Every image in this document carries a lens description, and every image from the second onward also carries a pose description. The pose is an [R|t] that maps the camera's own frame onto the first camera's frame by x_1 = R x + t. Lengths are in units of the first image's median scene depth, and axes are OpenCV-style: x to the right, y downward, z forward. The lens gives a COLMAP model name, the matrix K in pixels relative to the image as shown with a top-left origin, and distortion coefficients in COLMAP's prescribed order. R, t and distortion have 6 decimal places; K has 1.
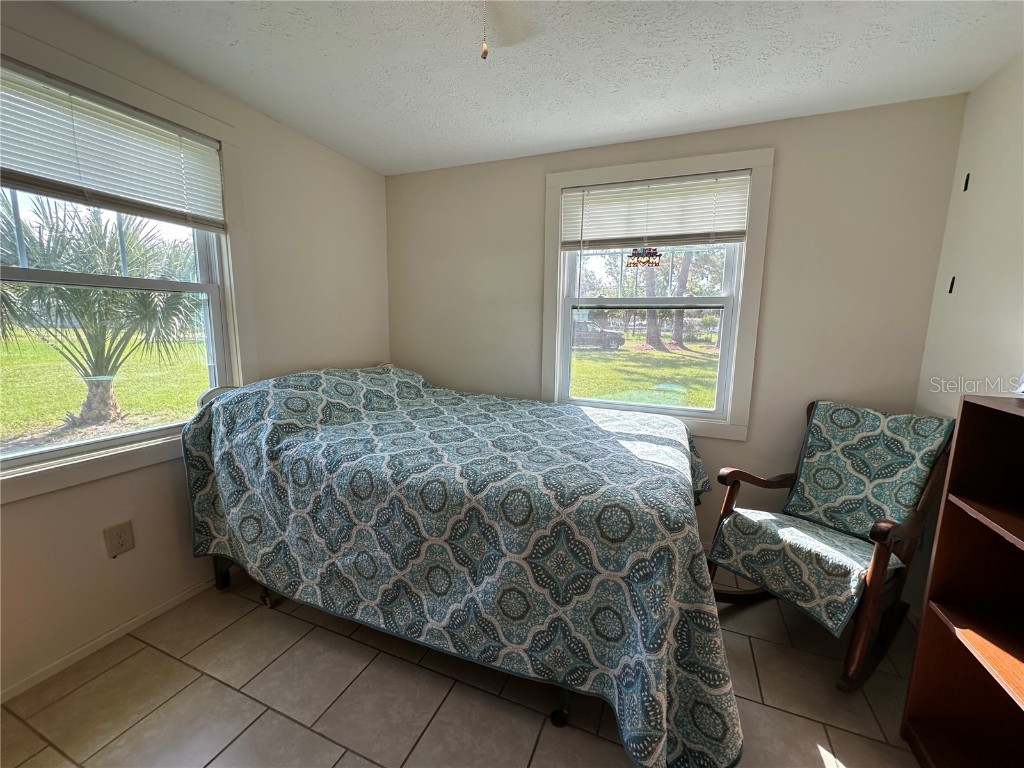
lens RADIAL K [[410.5, 0, 517.5], [0, 410.5, 396.5], [0, 0, 1]] dist [-0.002493, 0.001292]
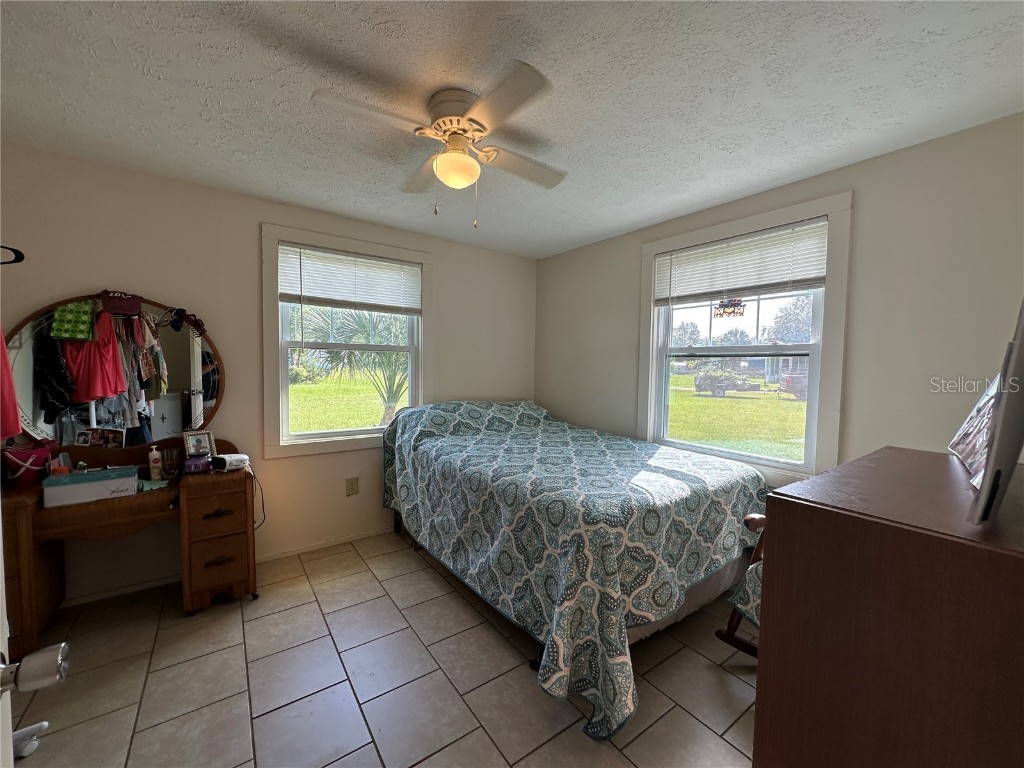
lens RADIAL K [[410.5, 0, 508.0], [0, 410.5, 402.5], [0, 0, 1]] dist [-0.002493, 0.001292]
pose [[0.843900, 0.048236, -0.534328, 0.542062], [-0.098578, 0.992935, -0.066055, 0.029982], [0.527366, 0.108417, 0.842692, -0.198531]]
